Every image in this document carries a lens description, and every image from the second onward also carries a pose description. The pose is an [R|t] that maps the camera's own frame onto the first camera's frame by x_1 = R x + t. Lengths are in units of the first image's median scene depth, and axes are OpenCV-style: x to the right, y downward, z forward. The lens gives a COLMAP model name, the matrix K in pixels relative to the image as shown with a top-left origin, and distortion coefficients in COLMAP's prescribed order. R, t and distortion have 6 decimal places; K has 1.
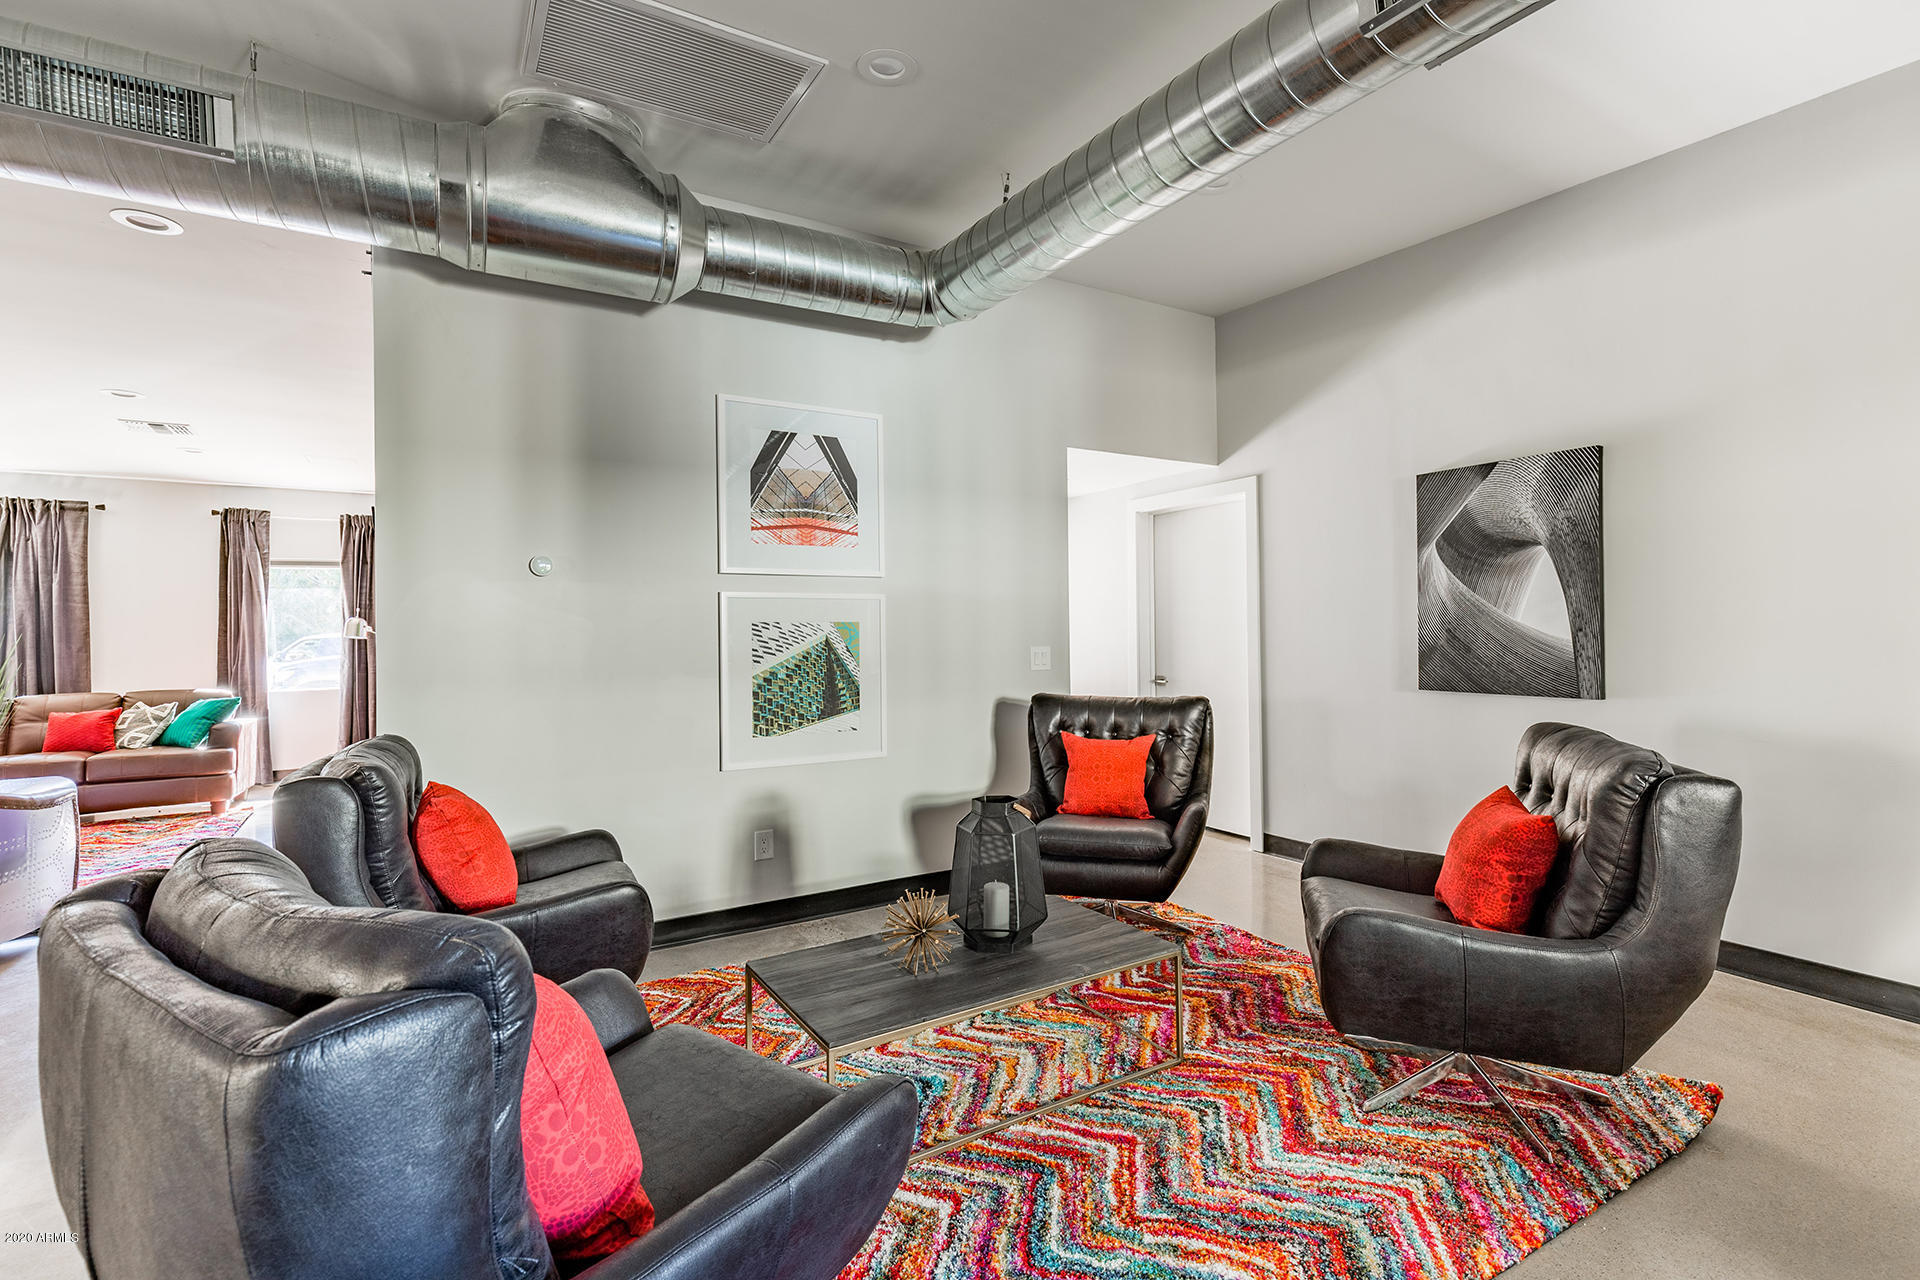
lens RADIAL K [[876.6, 0, 961.6], [0, 876.6, 649.2], [0, 0, 1]] dist [-0.001066, 0.000180]
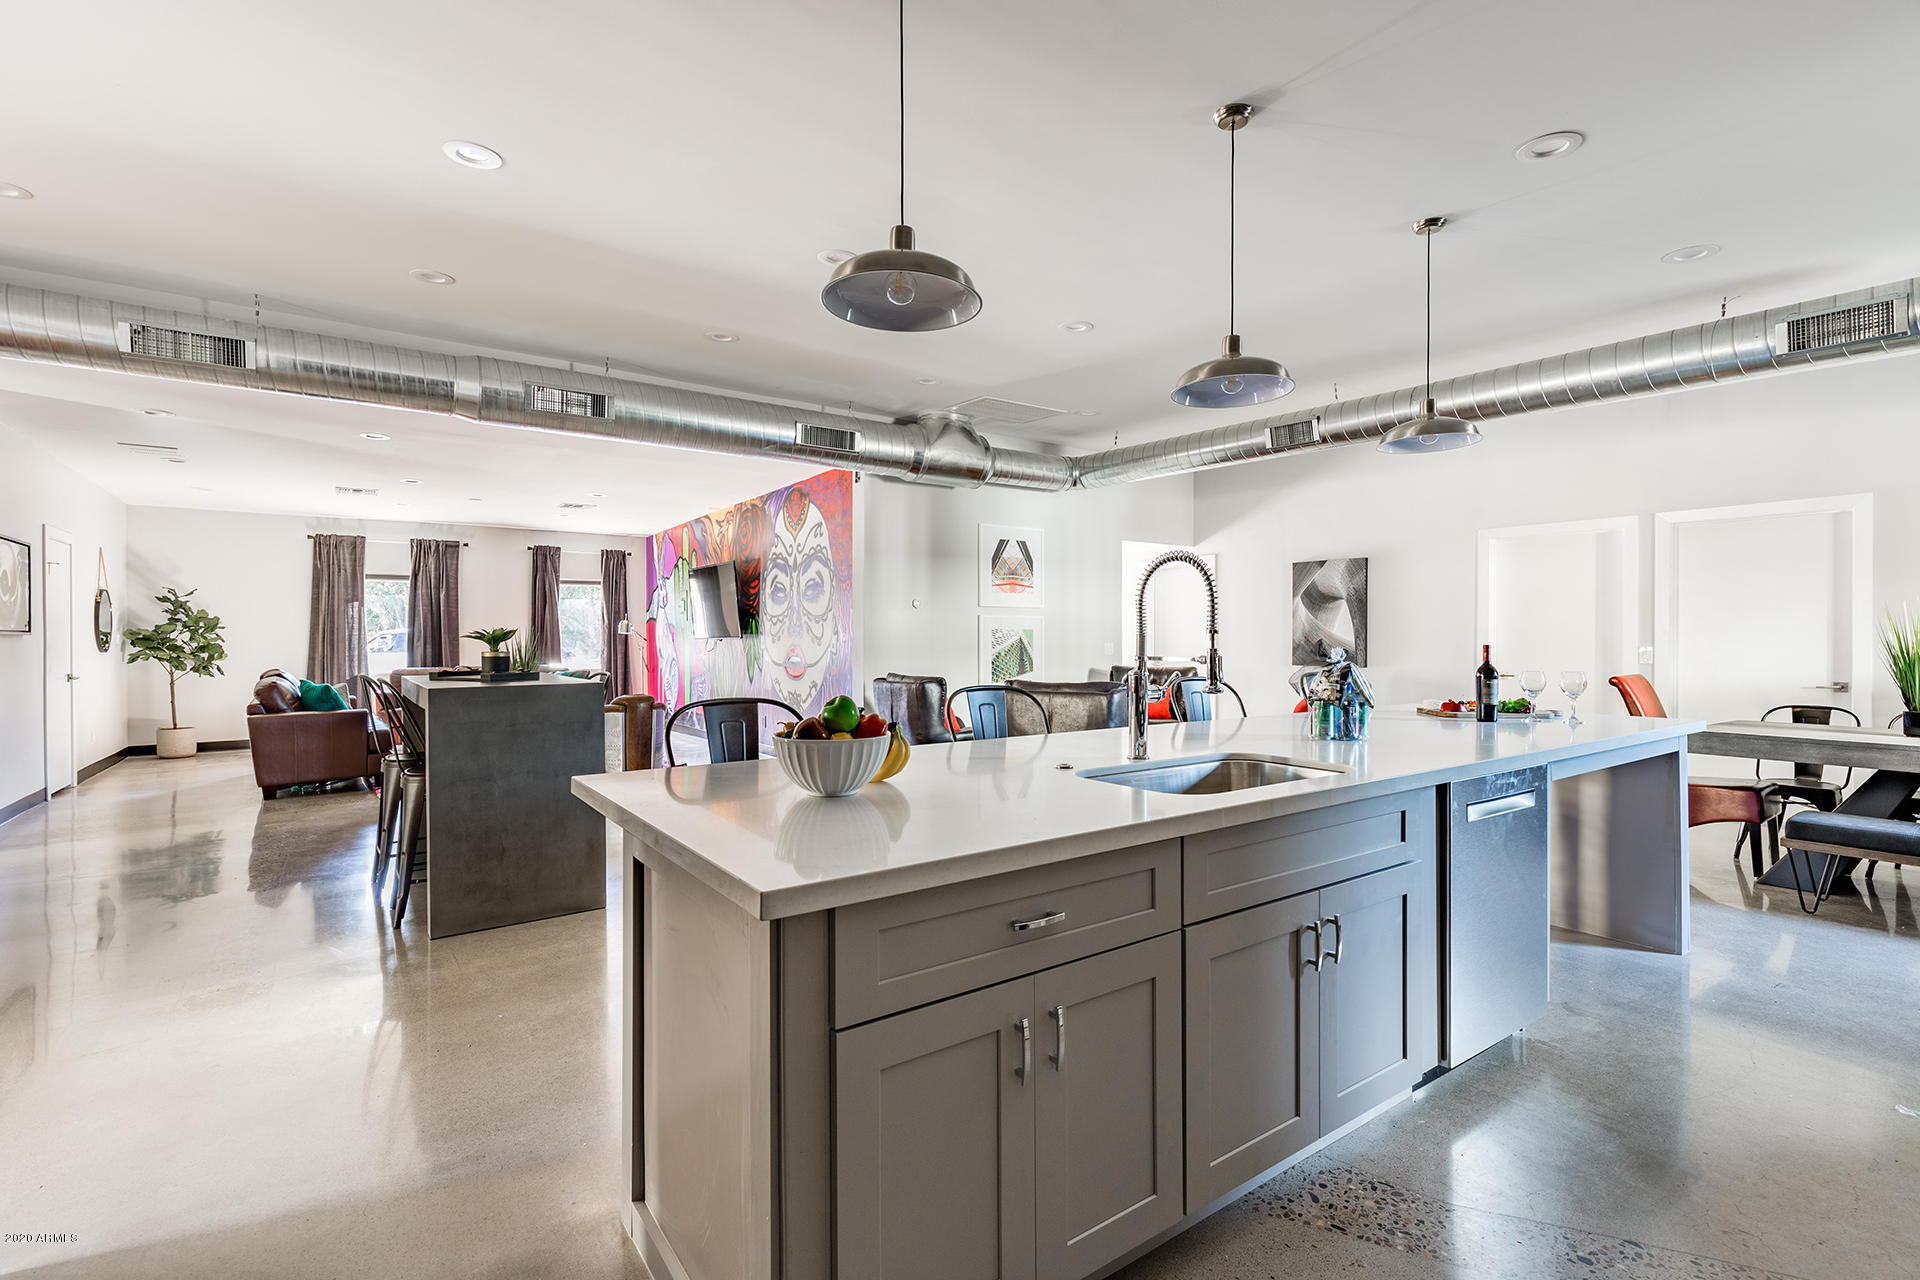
lens RADIAL K [[876.6, 0, 961.6], [0, 876.6, 649.2], [0, 0, 1]] dist [-0.001066, 0.000180]
pose [[0.995689, 0.011178, 0.092076, -0.492208], [-0.010967, 0.999936, -0.002805, 0.024266], [-0.092101, 0.001783, 0.995748, -1.087166]]
